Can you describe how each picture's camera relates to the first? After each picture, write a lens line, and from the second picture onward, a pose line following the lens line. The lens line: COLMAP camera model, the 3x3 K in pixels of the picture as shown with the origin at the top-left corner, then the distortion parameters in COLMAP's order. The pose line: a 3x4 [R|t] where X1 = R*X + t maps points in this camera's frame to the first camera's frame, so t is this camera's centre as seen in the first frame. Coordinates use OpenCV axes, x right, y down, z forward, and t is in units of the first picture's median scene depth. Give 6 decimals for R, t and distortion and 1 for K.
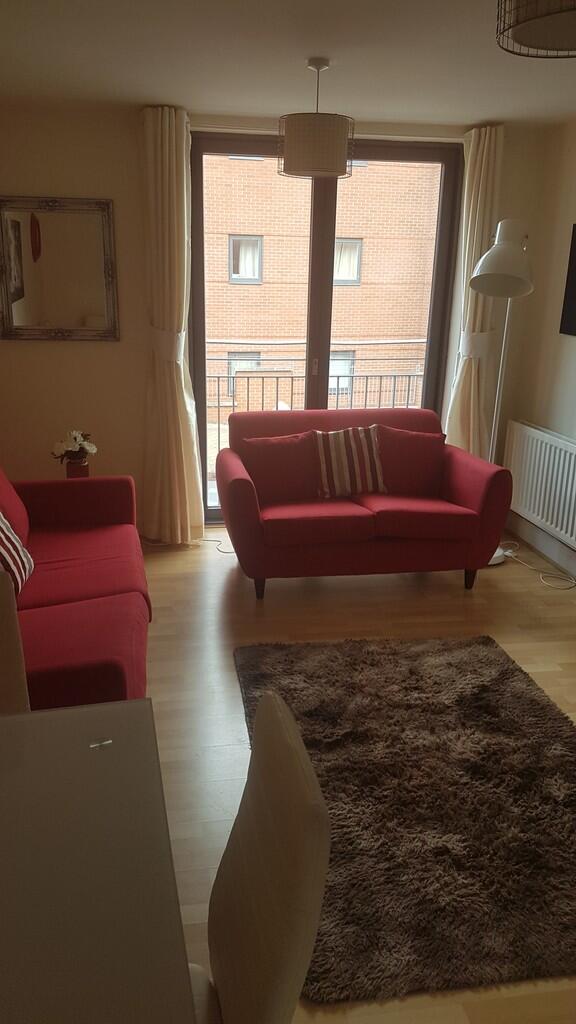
lens RADIAL K [[827.2, 0, 289.0], [0, 827.2, 475.3], [0, 0, 1]] dist [0.394026, -0.578251]
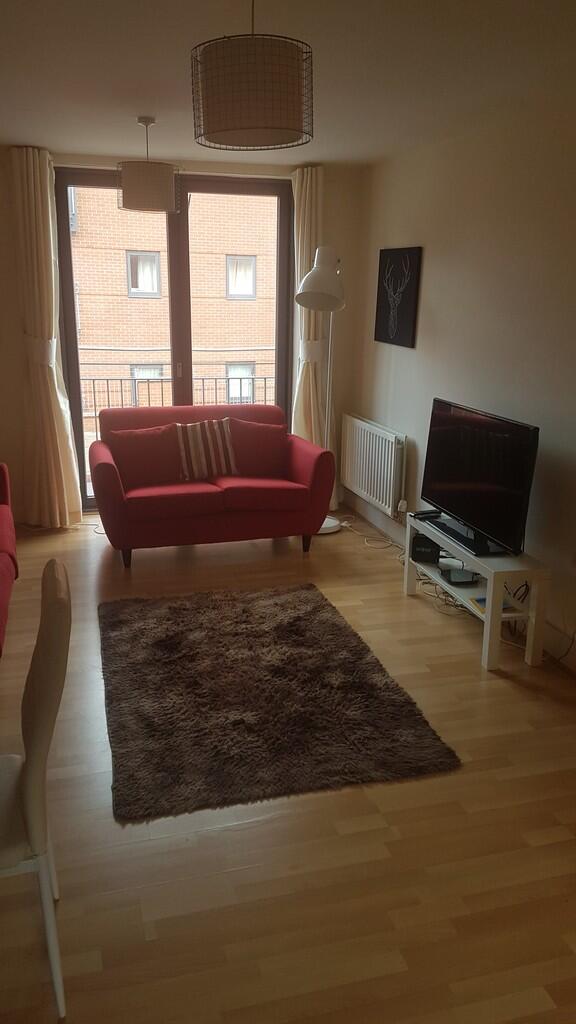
lens RADIAL K [[827.2, 0, 289.0], [0, 827.2, 475.3], [0, 0, 1]] dist [0.394026, -0.578251]
pose [[0.995481, -0.028803, 0.090483, 0.089393], [0.030168, 0.999450, -0.013752, 0.043696], [-0.090037, 0.016419, 0.995803, -0.198162]]
